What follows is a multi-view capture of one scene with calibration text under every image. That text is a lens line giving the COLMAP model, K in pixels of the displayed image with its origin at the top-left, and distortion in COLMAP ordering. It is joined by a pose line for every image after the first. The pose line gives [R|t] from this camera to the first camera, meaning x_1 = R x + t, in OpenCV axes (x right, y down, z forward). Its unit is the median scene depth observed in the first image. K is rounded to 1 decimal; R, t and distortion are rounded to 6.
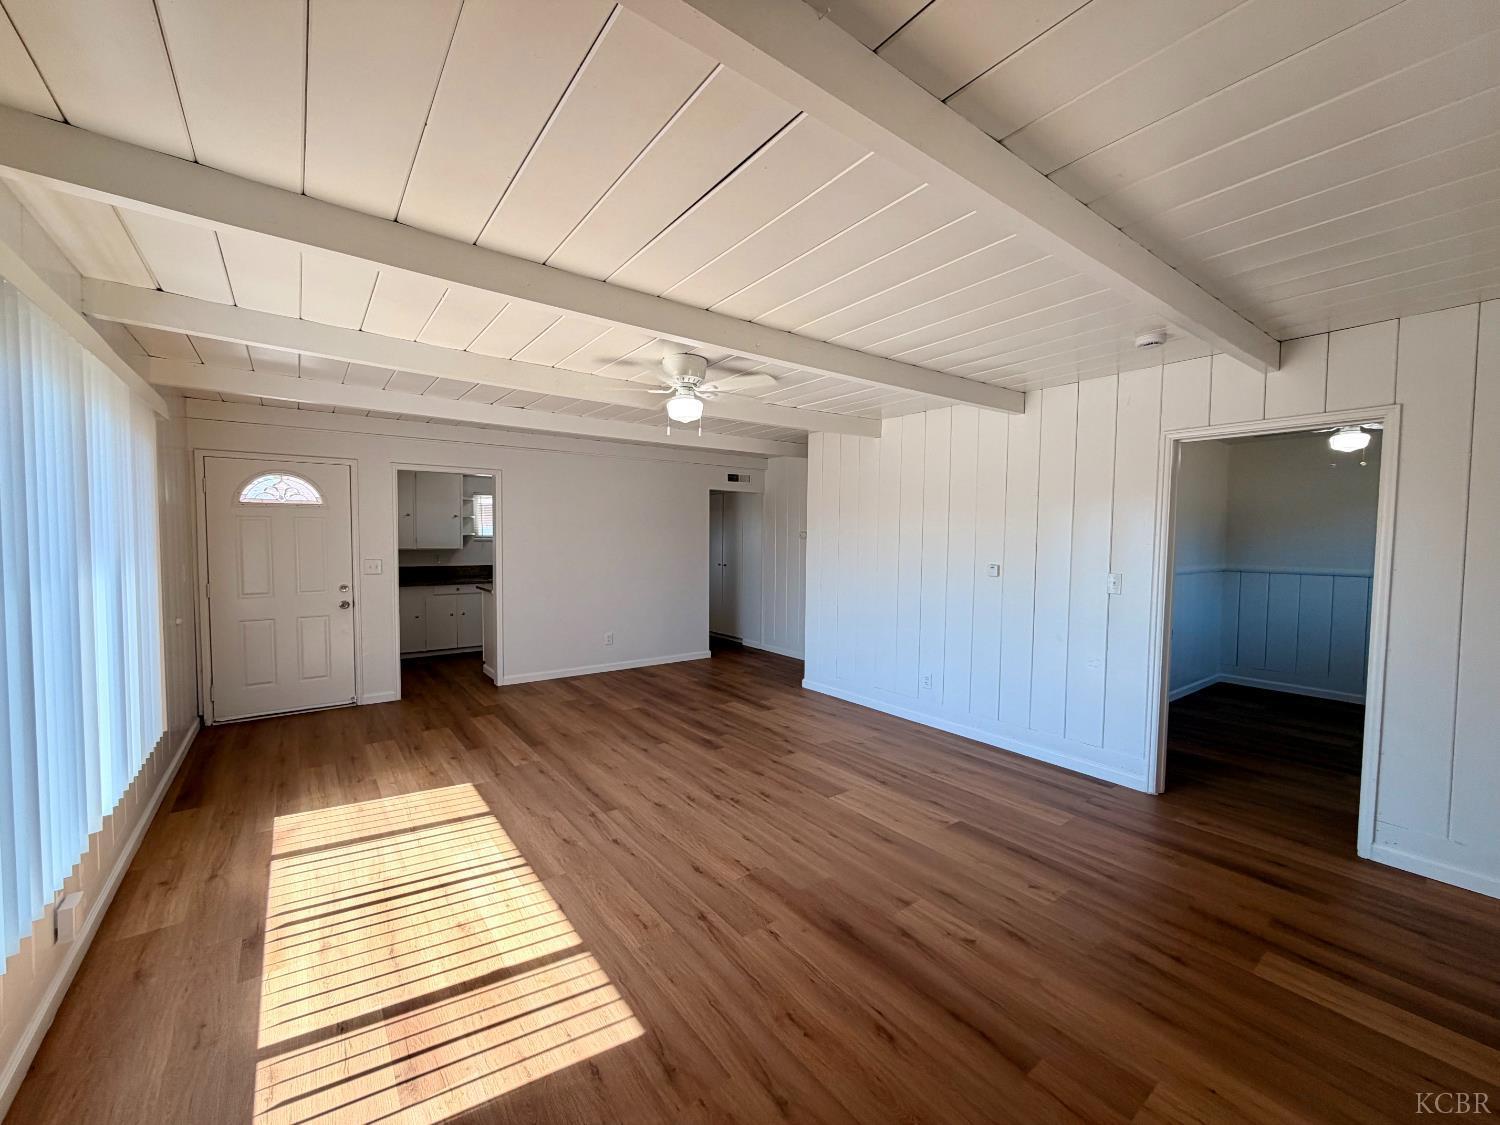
lens RADIAL K [[597.9, 0, 744.7], [0, 597.9, 561.9], [0, 0, 1]] dist [0.001411, 0.000247]
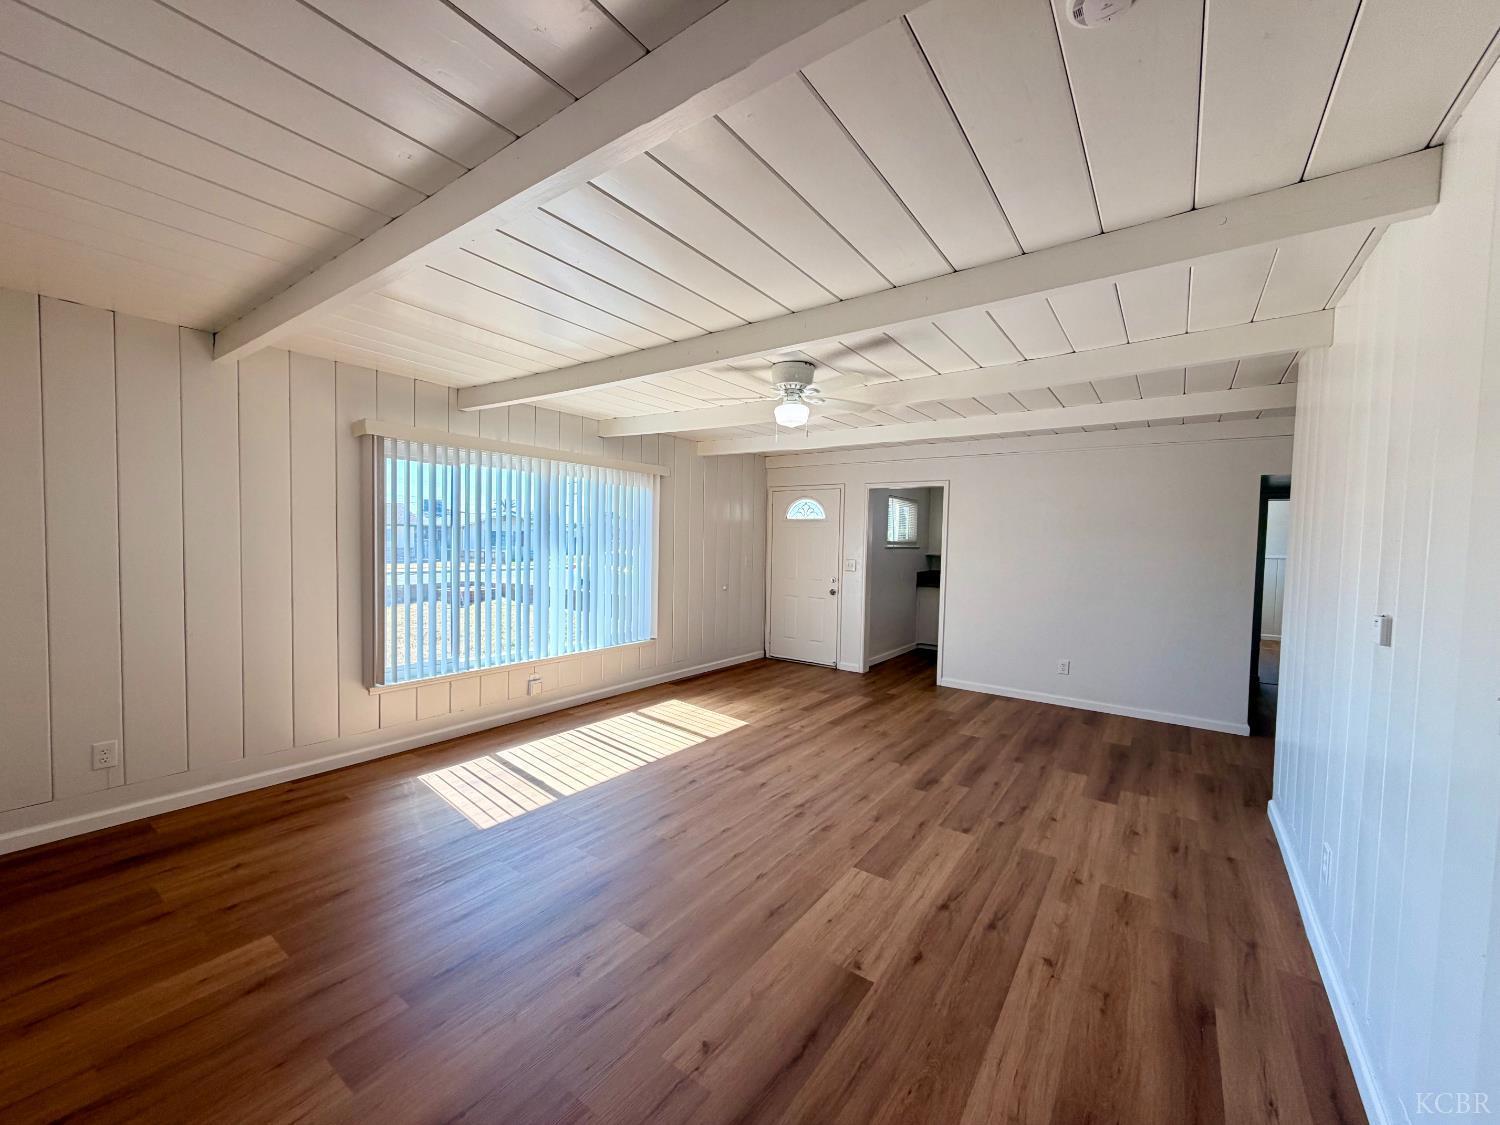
lens RADIAL K [[597.9, 0, 744.7], [0, 597.9, 561.9], [0, 0, 1]] dist [0.001411, 0.000247]
pose [[0.295400, 0.035910, -0.954699, 0.818599], [-0.060391, 0.997997, 0.018853, -0.013939], [0.953463, 0.052086, 0.296977, 0.591474]]
